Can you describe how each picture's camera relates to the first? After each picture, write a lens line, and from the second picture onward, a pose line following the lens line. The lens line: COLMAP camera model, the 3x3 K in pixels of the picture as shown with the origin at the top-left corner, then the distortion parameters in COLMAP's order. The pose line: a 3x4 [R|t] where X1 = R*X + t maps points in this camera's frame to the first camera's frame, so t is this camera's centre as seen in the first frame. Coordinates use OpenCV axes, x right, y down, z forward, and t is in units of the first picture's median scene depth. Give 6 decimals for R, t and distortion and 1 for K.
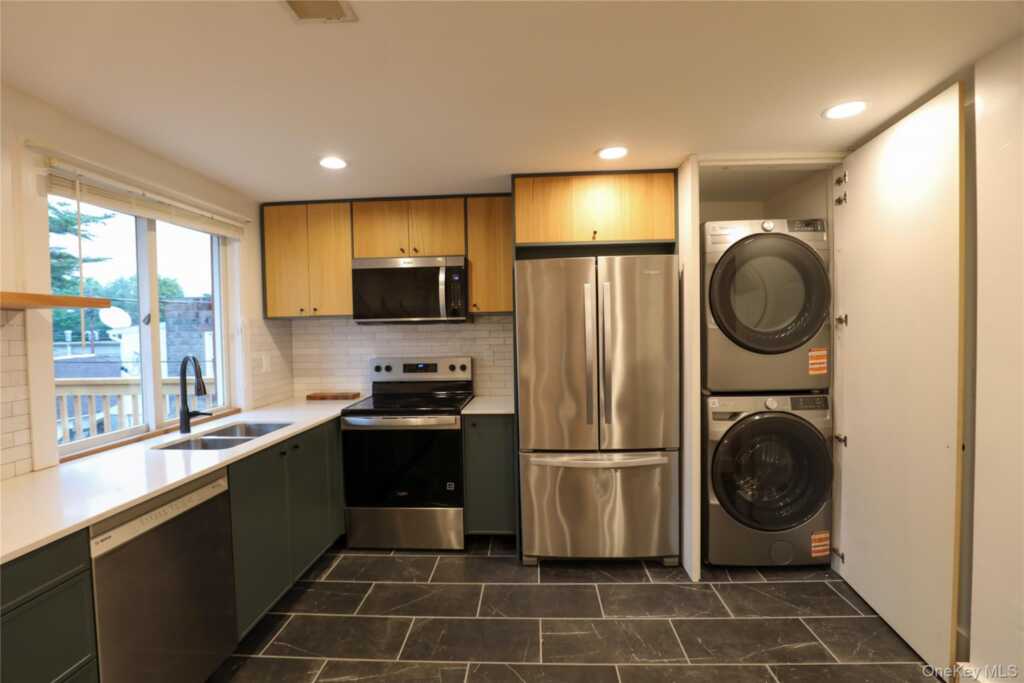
lens RADIAL K [[470.1, 0, 510.6], [0, 470.1, 342.2], [0, 0, 1]] dist [-0.033777, -0.000133]
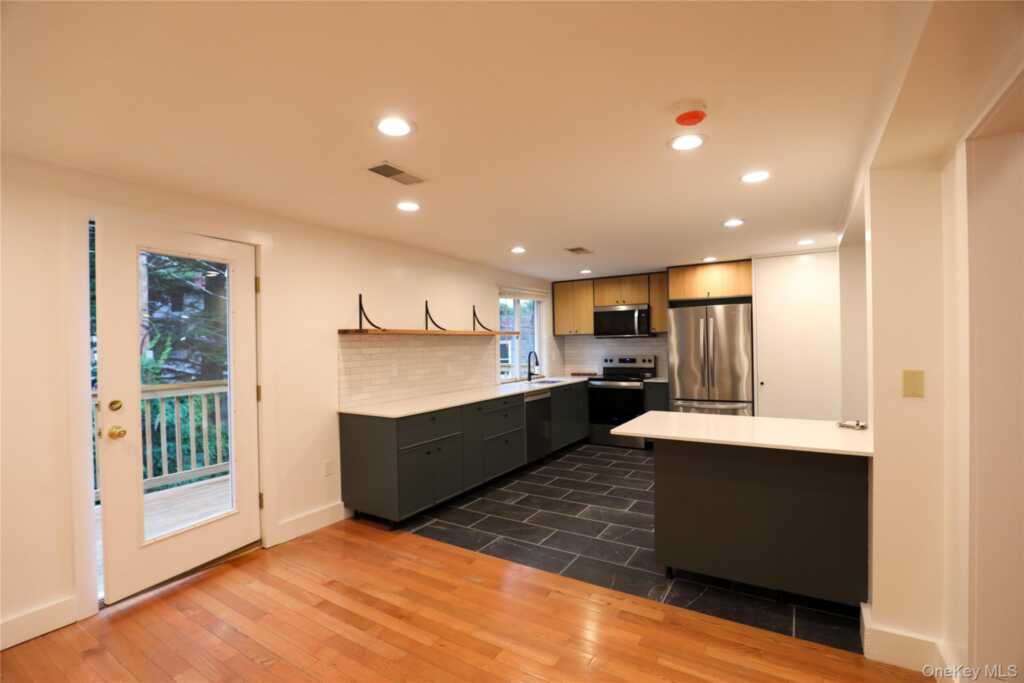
lens RADIAL K [[470.1, 0, 506.3], [0, 470.1, 346.7], [0, 0, 1]] dist [-0.033777, -0.000133]
pose [[0.870603, 0.006879, -0.491938, 0.358181], [-0.012811, 0.999880, -0.008692, 0.022931], [0.491819, 0.013869, 0.870587, -1.026193]]
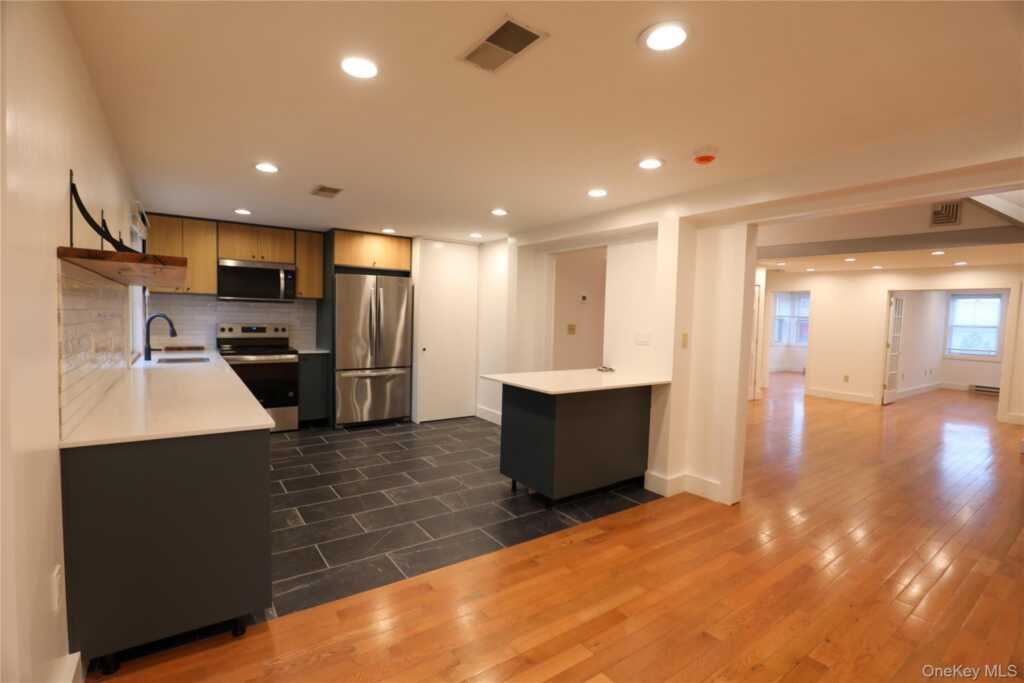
lens RADIAL K [[470.1, 0, 507.2], [0, 470.1, 344.4], [0, 0, 1]] dist [-0.033777, -0.000133]
pose [[0.781006, 0.005179, 0.624502, -0.562884], [-0.023655, 0.999493, 0.021294, 0.056405], [-0.624076, -0.031404, 0.780733, -0.852729]]
